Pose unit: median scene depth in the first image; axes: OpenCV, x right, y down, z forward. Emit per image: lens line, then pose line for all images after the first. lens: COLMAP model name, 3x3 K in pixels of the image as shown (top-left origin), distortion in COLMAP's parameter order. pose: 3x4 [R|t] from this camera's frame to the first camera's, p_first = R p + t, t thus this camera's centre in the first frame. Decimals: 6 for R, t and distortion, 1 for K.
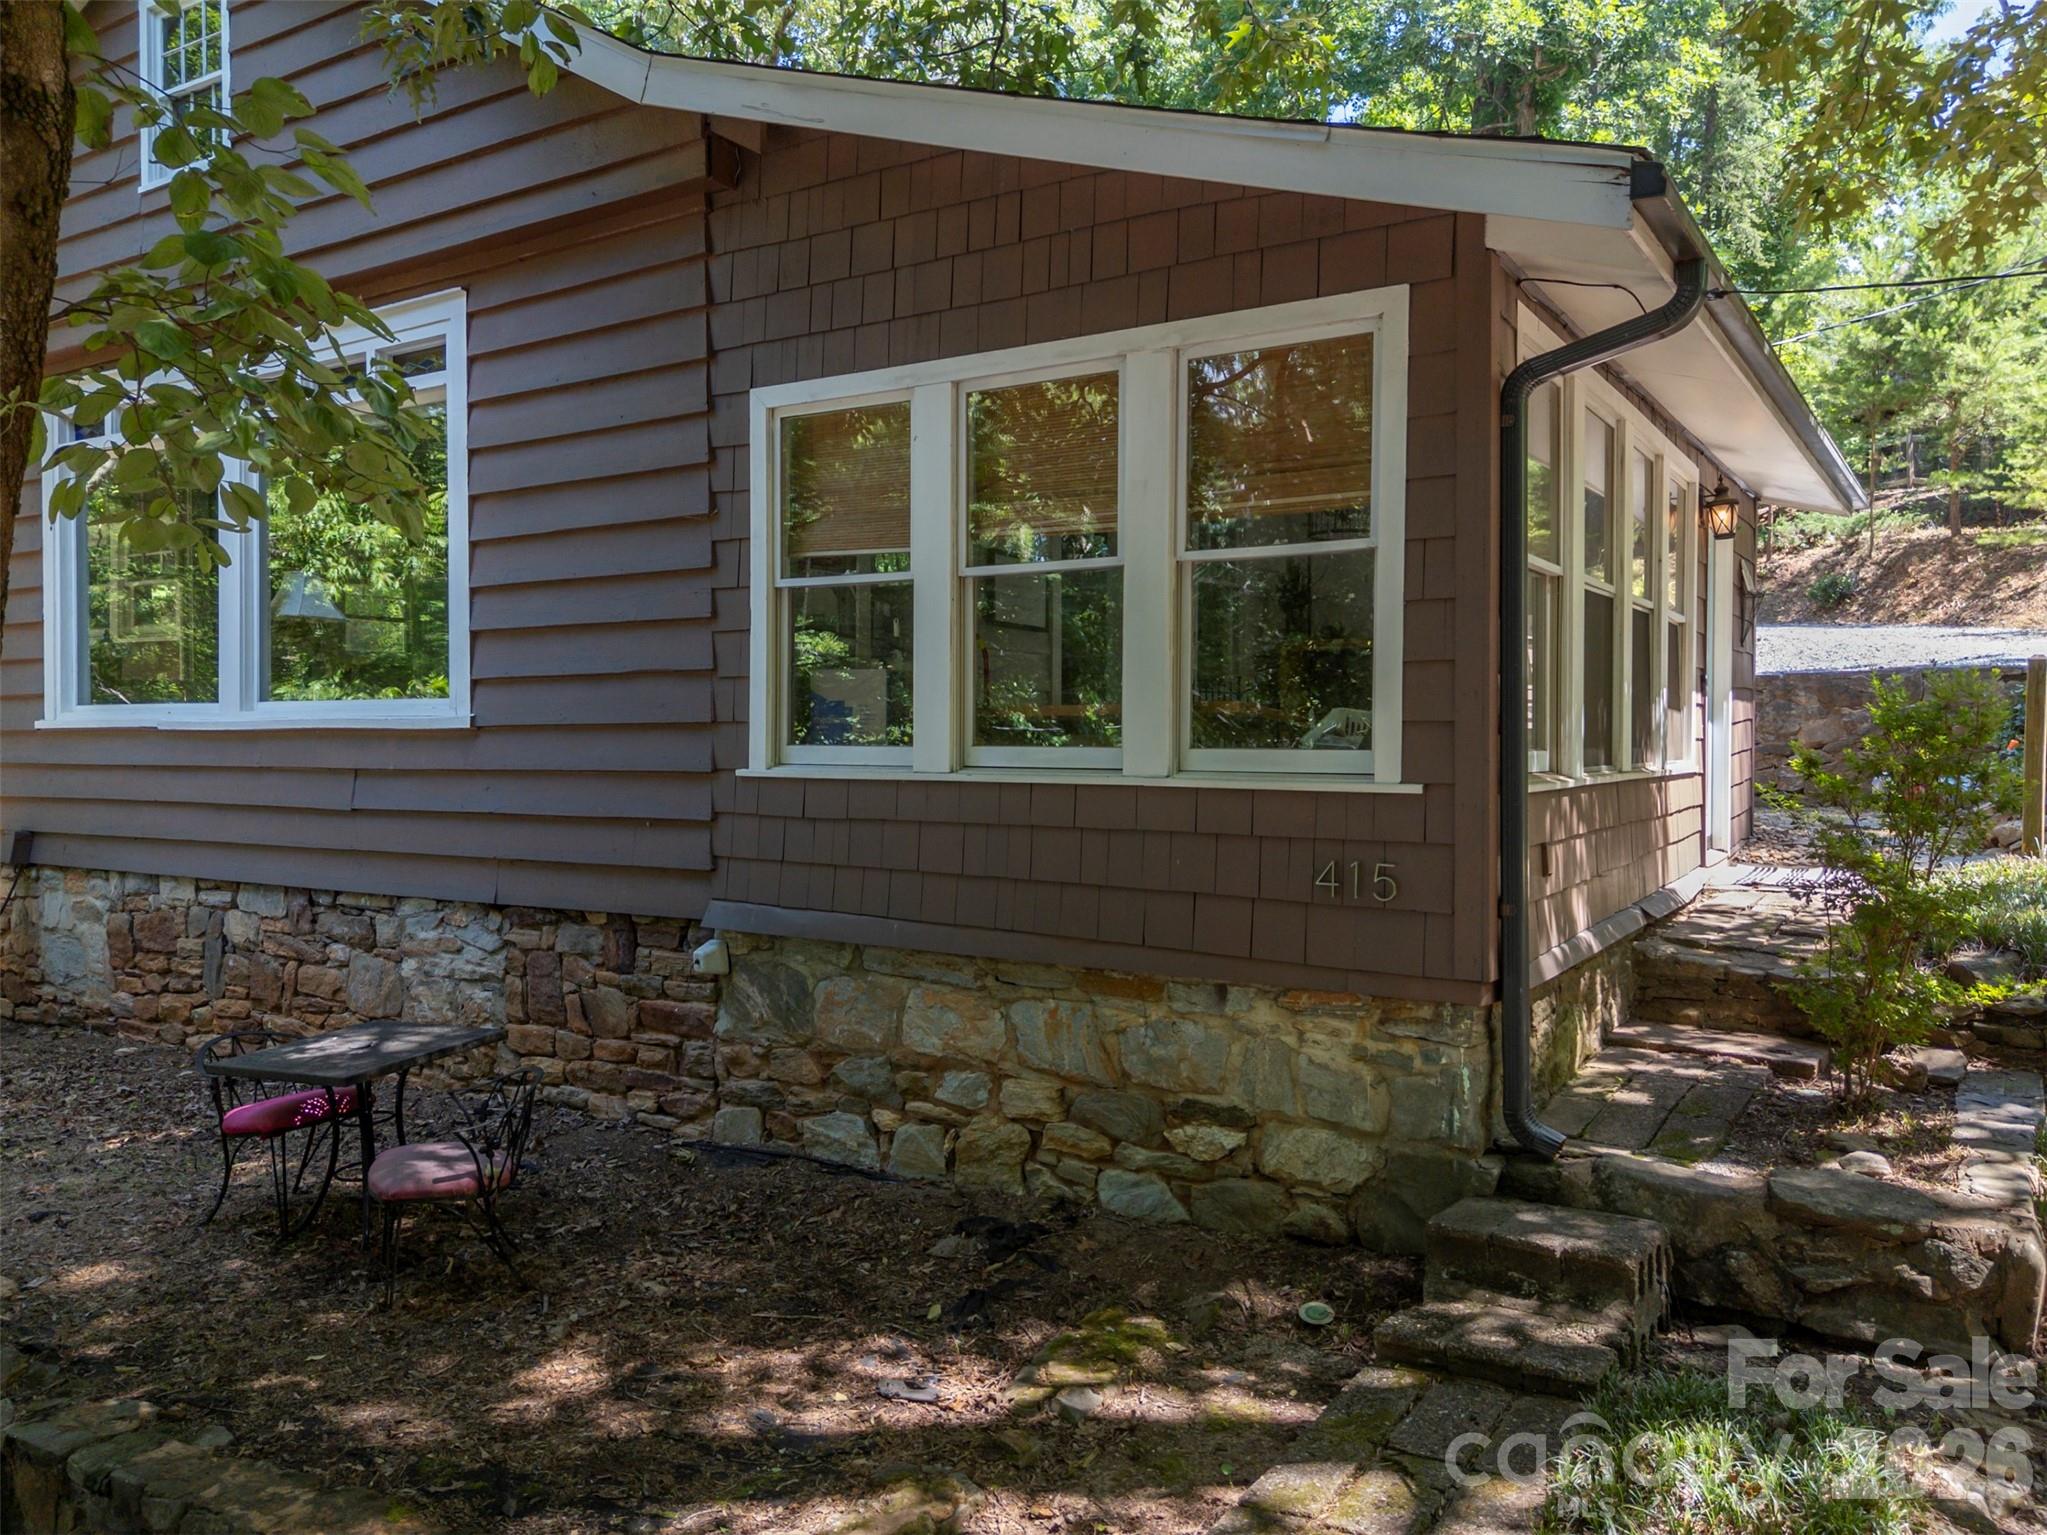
lens RADIAL K [[1514.1, 0, 1015.2], [0, 1514.1, 760.0], [0, 0, 1]] dist [0.075939, -0.072235]
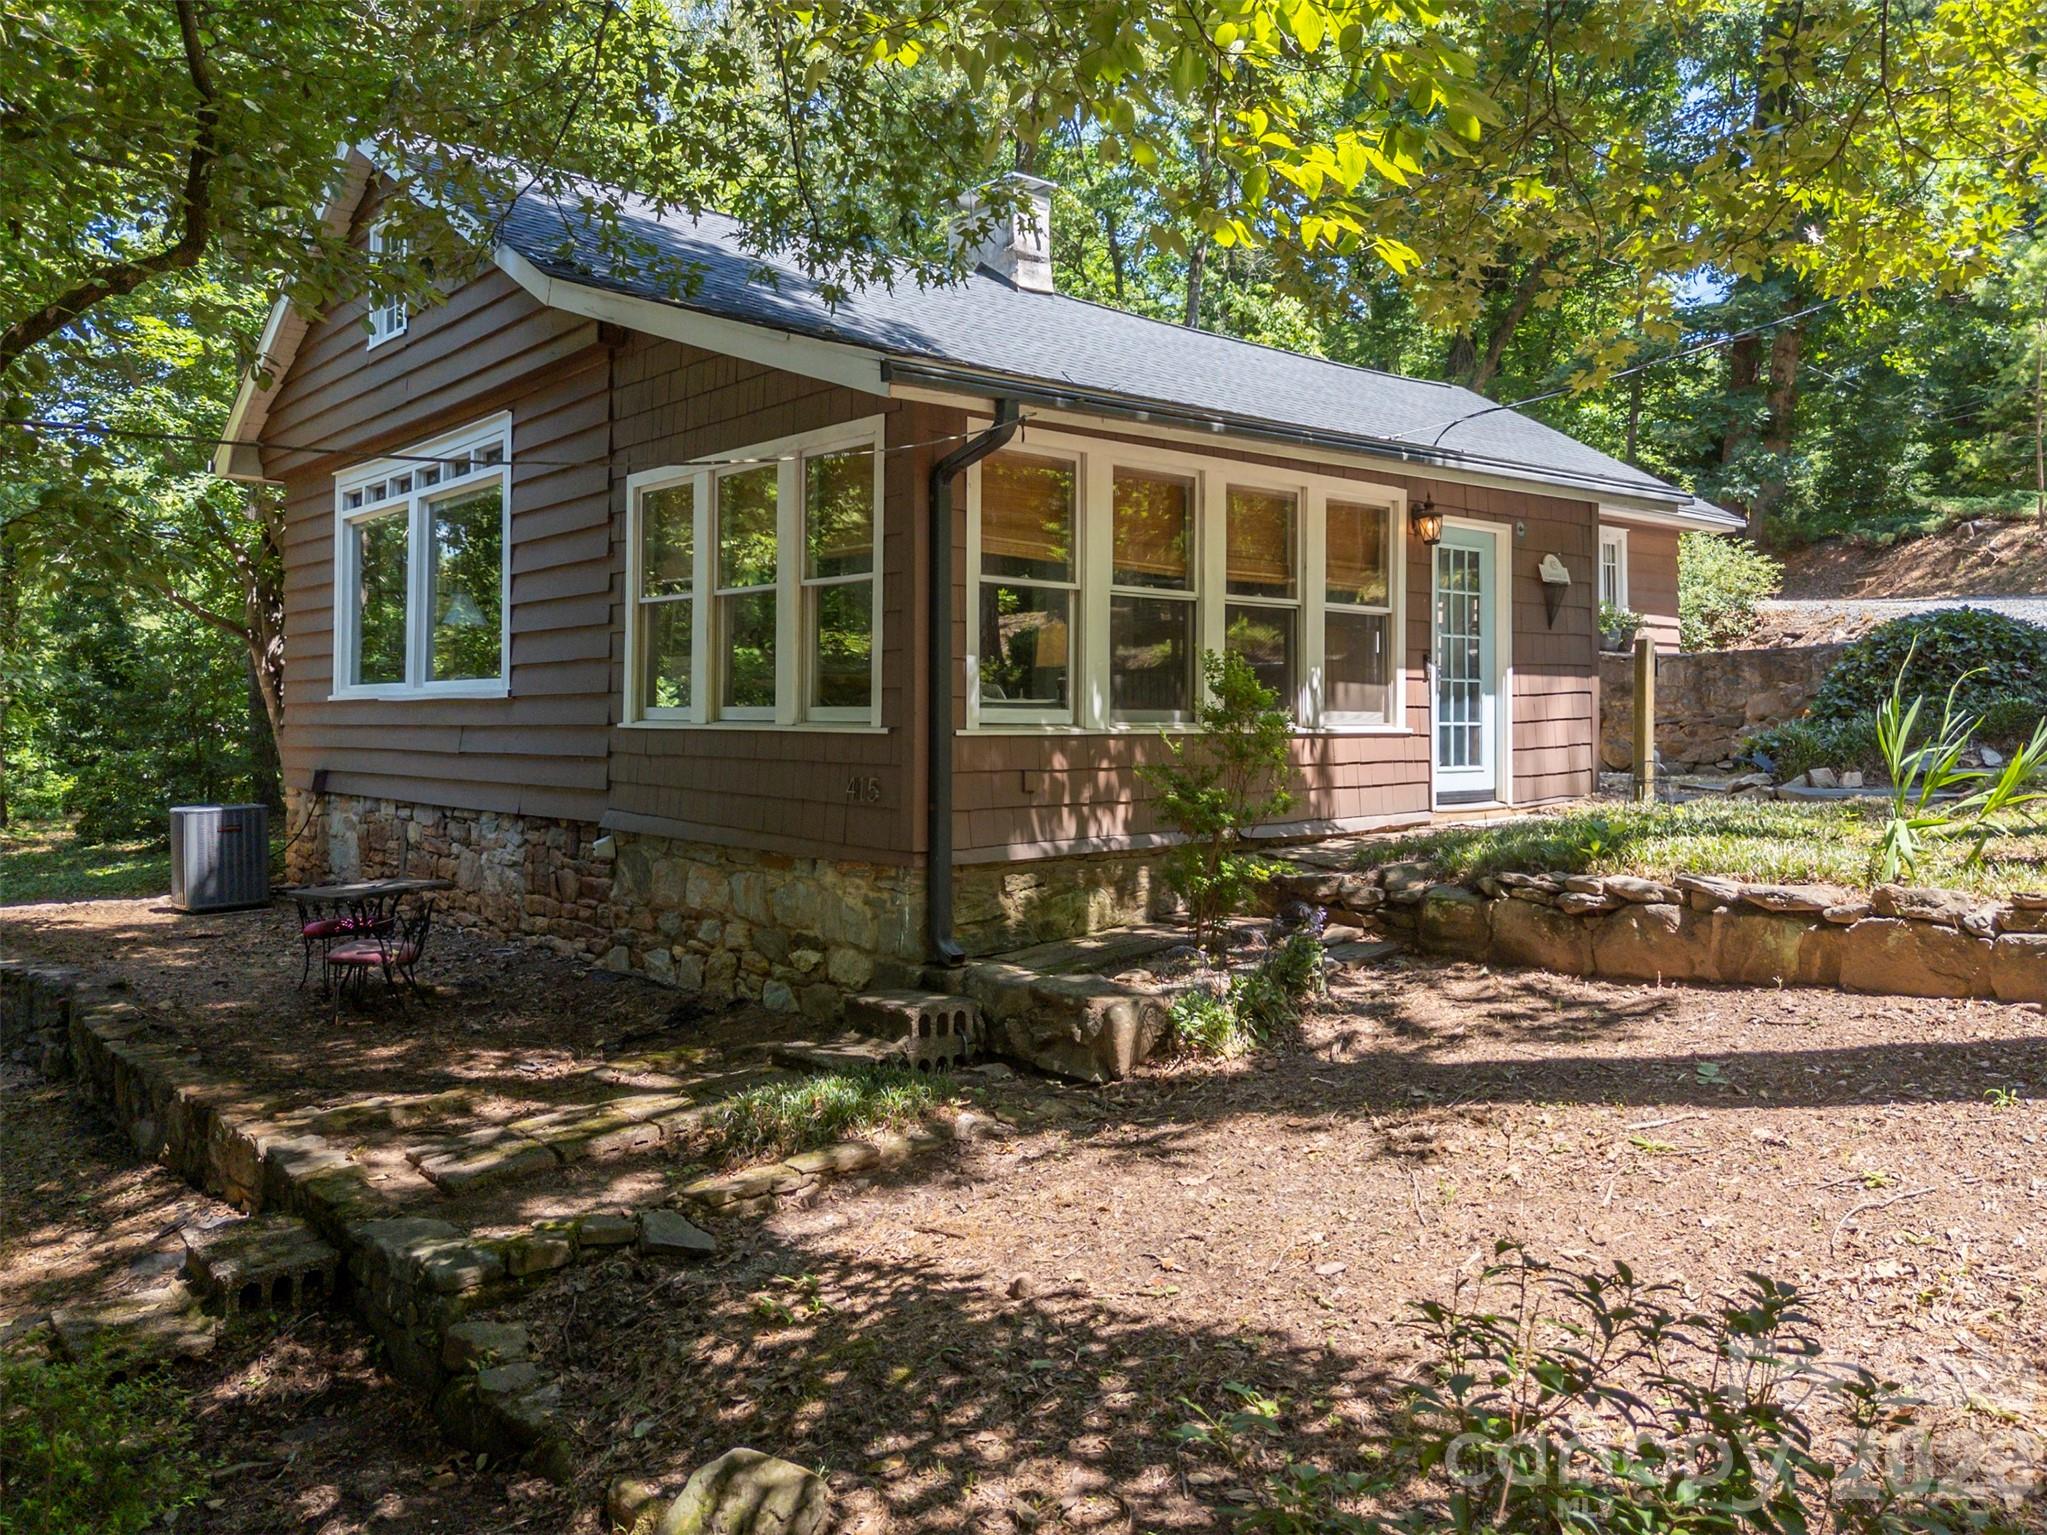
lens RADIAL K [[1514.1, 0, 1001.8], [0, 1514.1, 692.3], [0, 0, 1]] dist [0.075939, -0.072235]
pose [[0.958321, -0.002153, -0.285685, 0.652355], [-0.007663, 0.999418, -0.033237, 0.024226], [0.285590, 0.034041, 0.957747, -0.370455]]
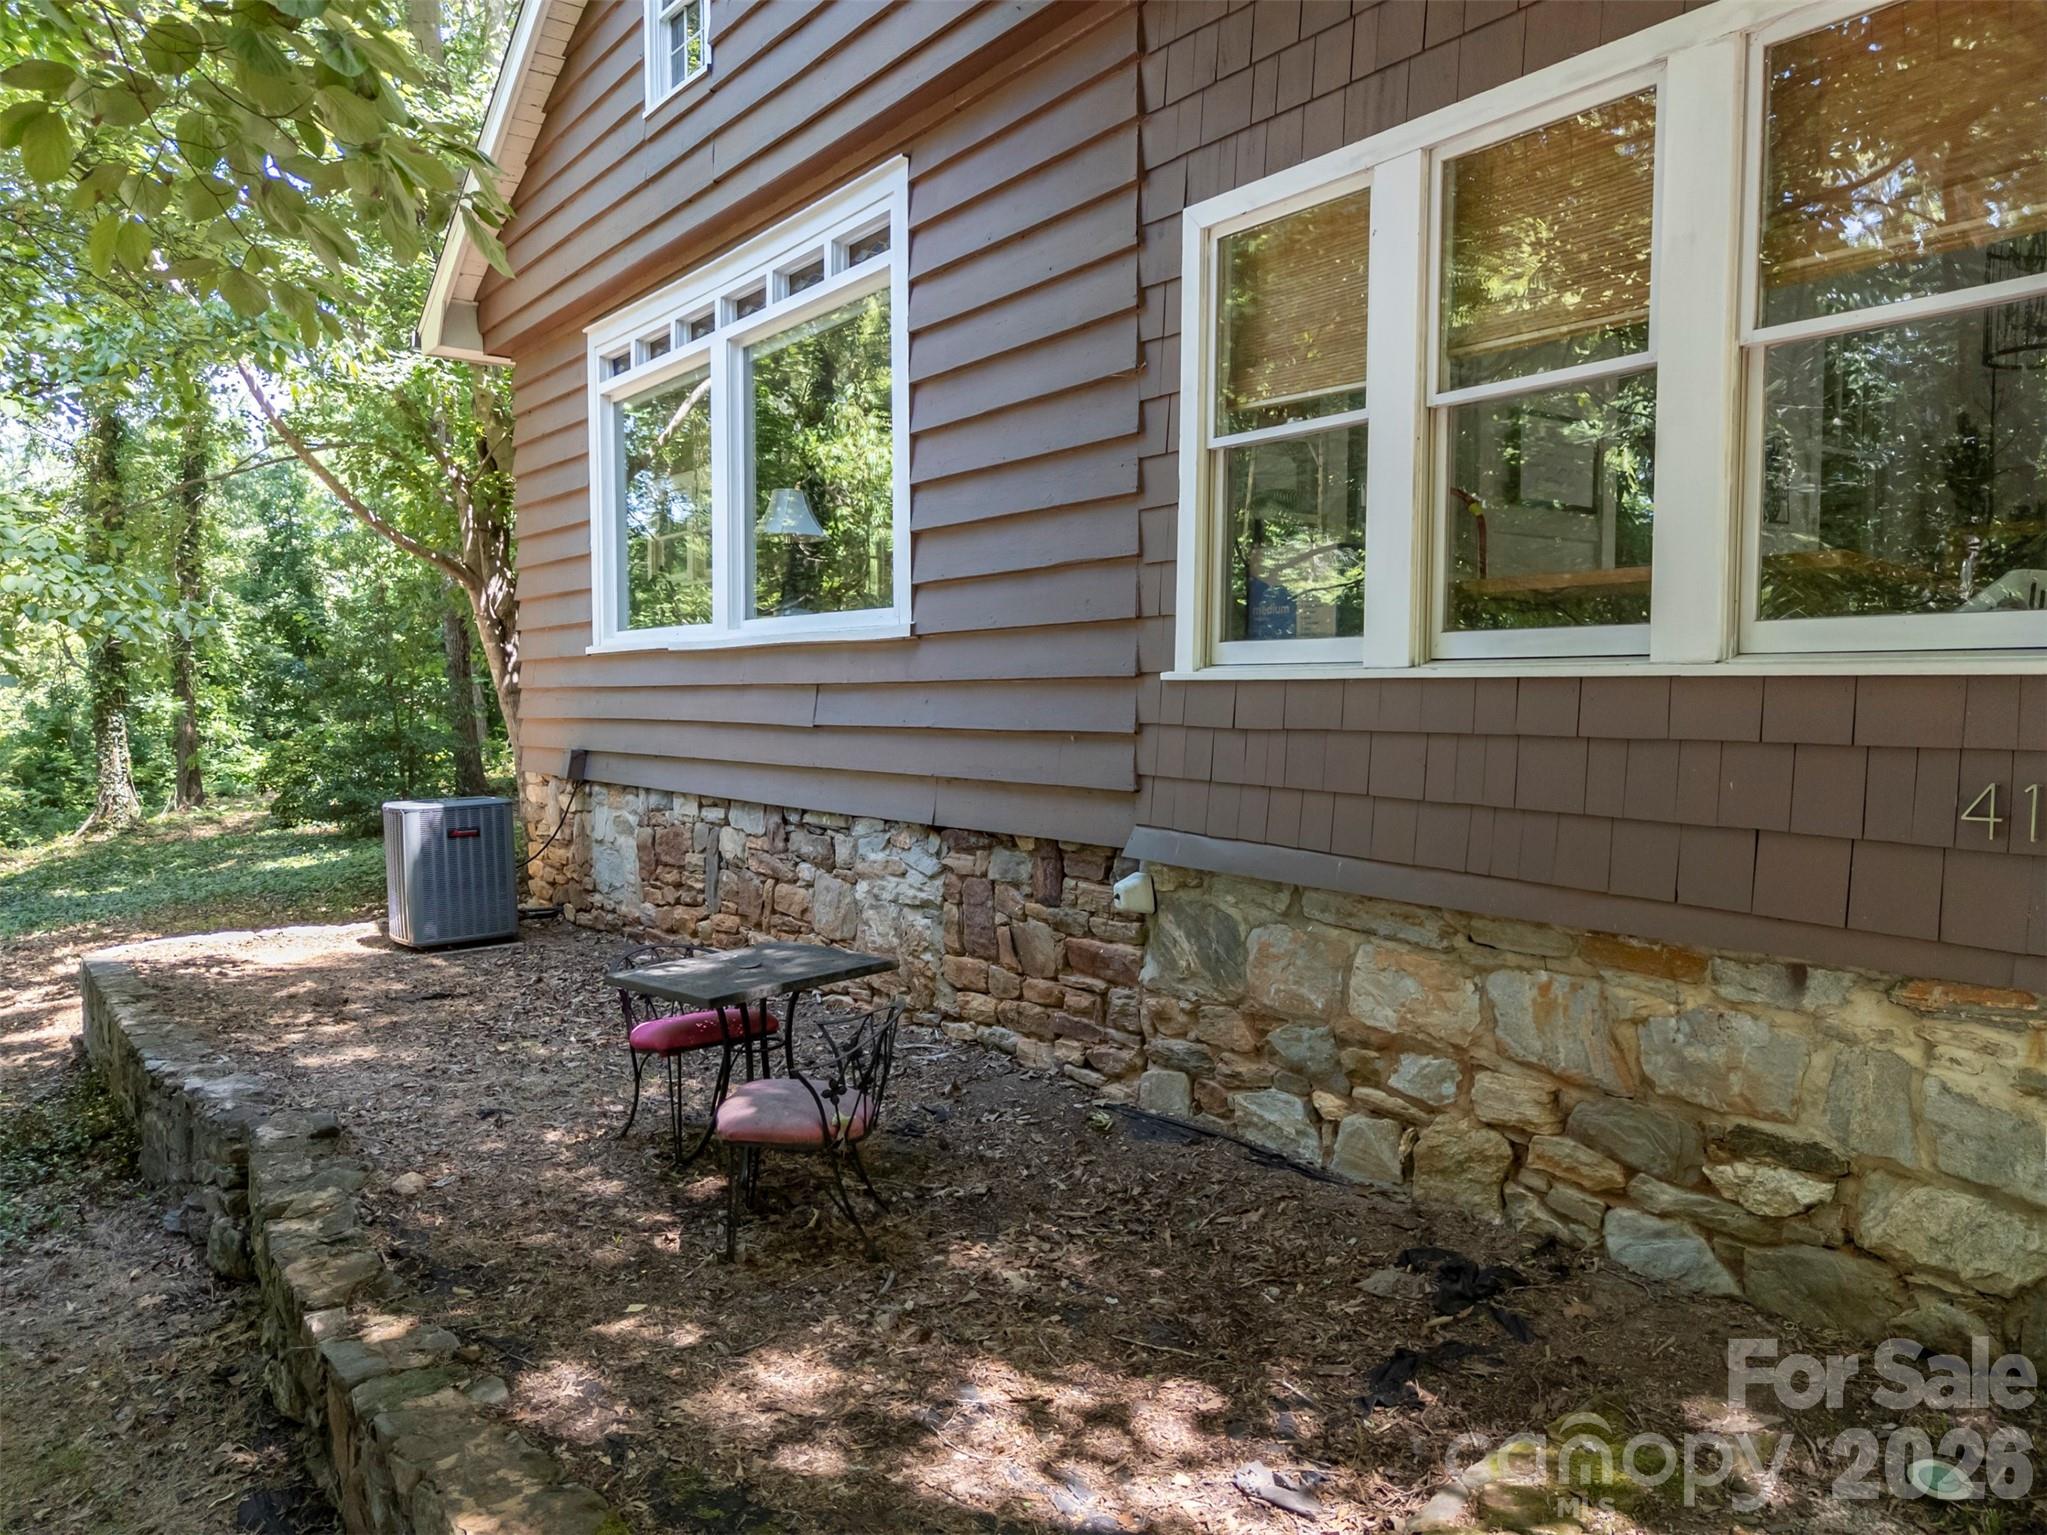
lens RADIAL K [[1514.1, 0, 1014.7], [0, 1514.1, 760.8], [0, 0, 1]] dist [0.075939, -0.072235]
pose [[0.928544, 0.015522, -0.370897, 0.055016], [-0.004381, 0.999514, 0.030863, 0.031322], [0.371196, -0.027033, 0.928161, 0.197664]]
